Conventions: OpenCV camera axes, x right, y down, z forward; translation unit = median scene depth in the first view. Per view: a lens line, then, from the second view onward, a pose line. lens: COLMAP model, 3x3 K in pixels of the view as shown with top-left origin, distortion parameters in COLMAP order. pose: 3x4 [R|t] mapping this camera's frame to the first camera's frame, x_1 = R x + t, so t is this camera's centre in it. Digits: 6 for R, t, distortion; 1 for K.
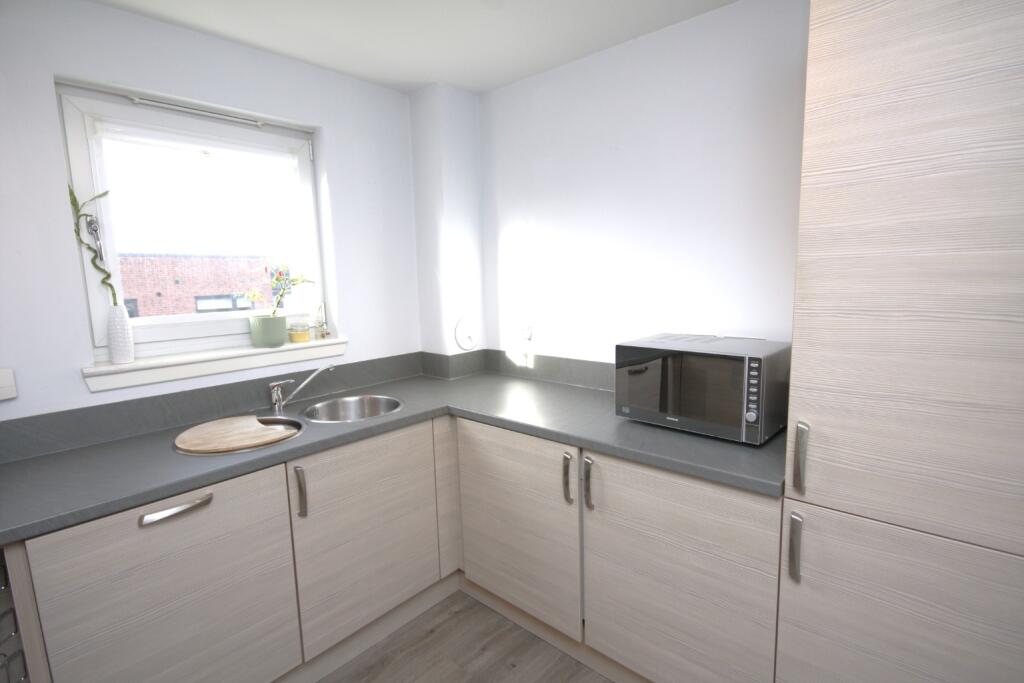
lens RADIAL K [[501.2, 0, 512.0], [0, 501.2, 341.5], [0, 0, 1]] dist [0.010927, -0.000118]
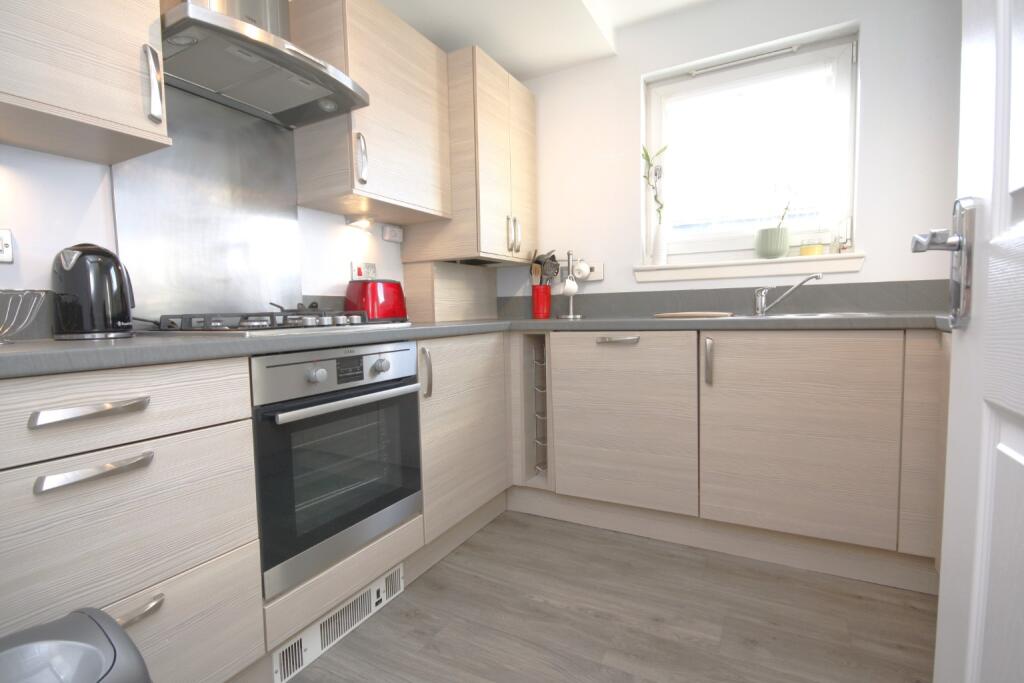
lens RADIAL K [[501.2, 0, 512.0], [0, 501.2, 341.5], [0, 0, 1]] dist [0.010927, -0.000118]
pose [[0.229255, 0.074692, -0.970497, 0.450179], [-0.115698, 0.992074, 0.049022, 0.201408], [0.966466, 0.101046, 0.236079, 0.246987]]
